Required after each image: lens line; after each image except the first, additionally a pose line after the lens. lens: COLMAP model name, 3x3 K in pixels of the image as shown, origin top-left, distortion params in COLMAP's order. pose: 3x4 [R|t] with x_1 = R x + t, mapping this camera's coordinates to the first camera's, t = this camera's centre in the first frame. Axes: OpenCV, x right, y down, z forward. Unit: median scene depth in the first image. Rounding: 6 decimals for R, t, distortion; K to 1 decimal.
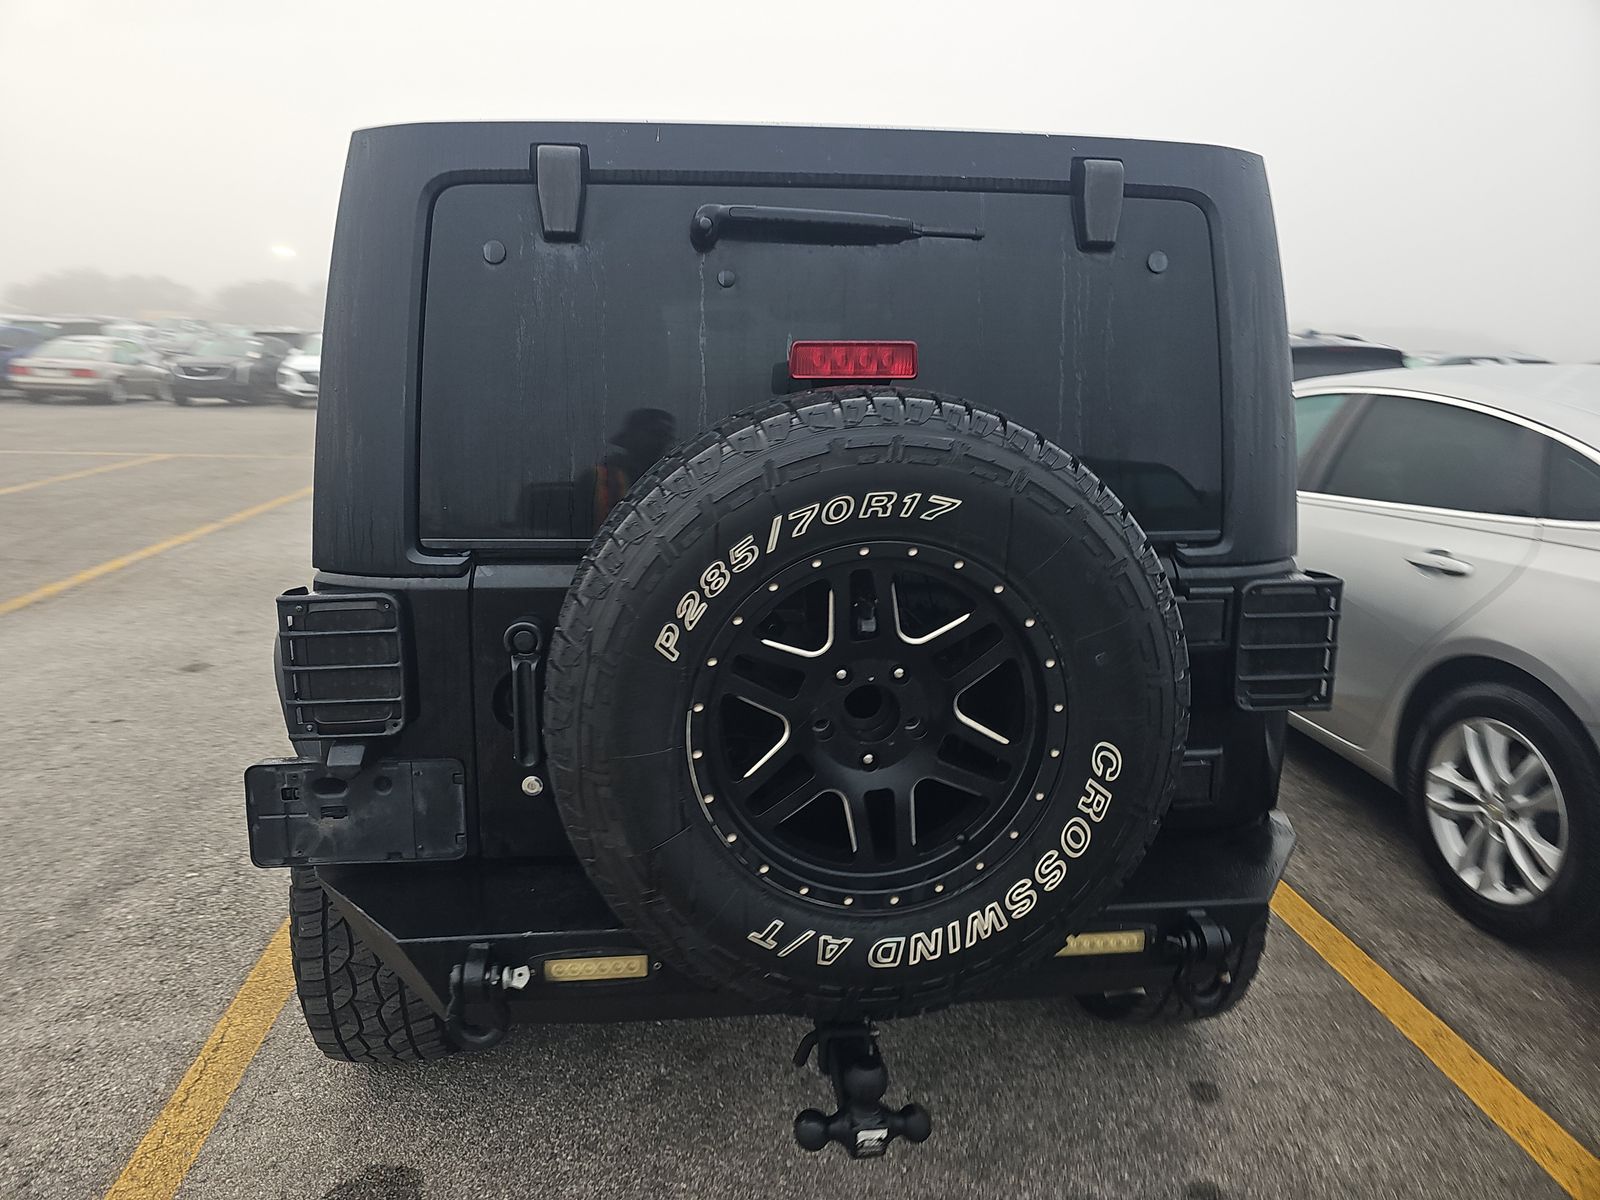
lens RADIAL K [[1034.1, 0, 800.4], [0, 1034.1, 577.8], [0, 0, 1]] dist [0.000009, -0.000861]
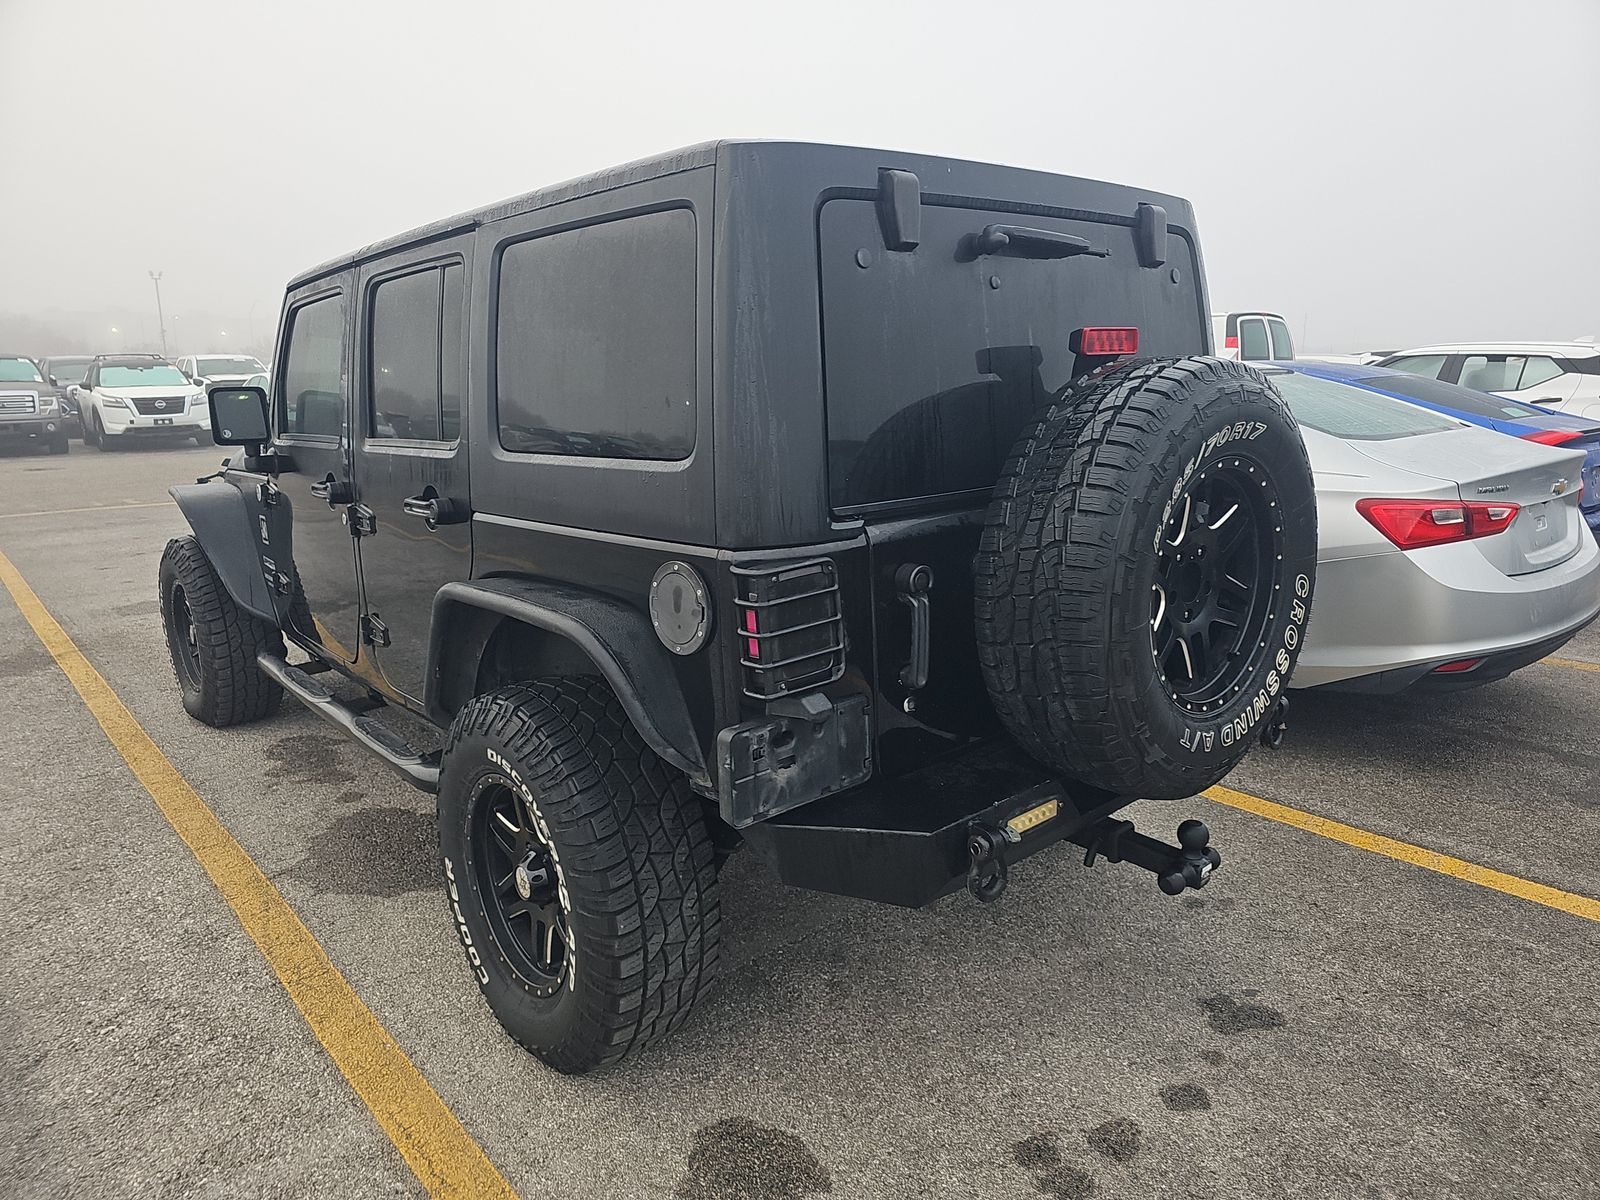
lens RADIAL K [[1094.0, 0, 808.8], [0, 1094.0, 598.8], [0, 0, 1]] dist [0.025293, -0.001182]
pose [[0.828134, -0.158608, 0.537621, -1.060354], [0.149813, 0.986869, 0.060378, -0.015070], [-0.540138, 0.030541, 0.841022, -0.008124]]
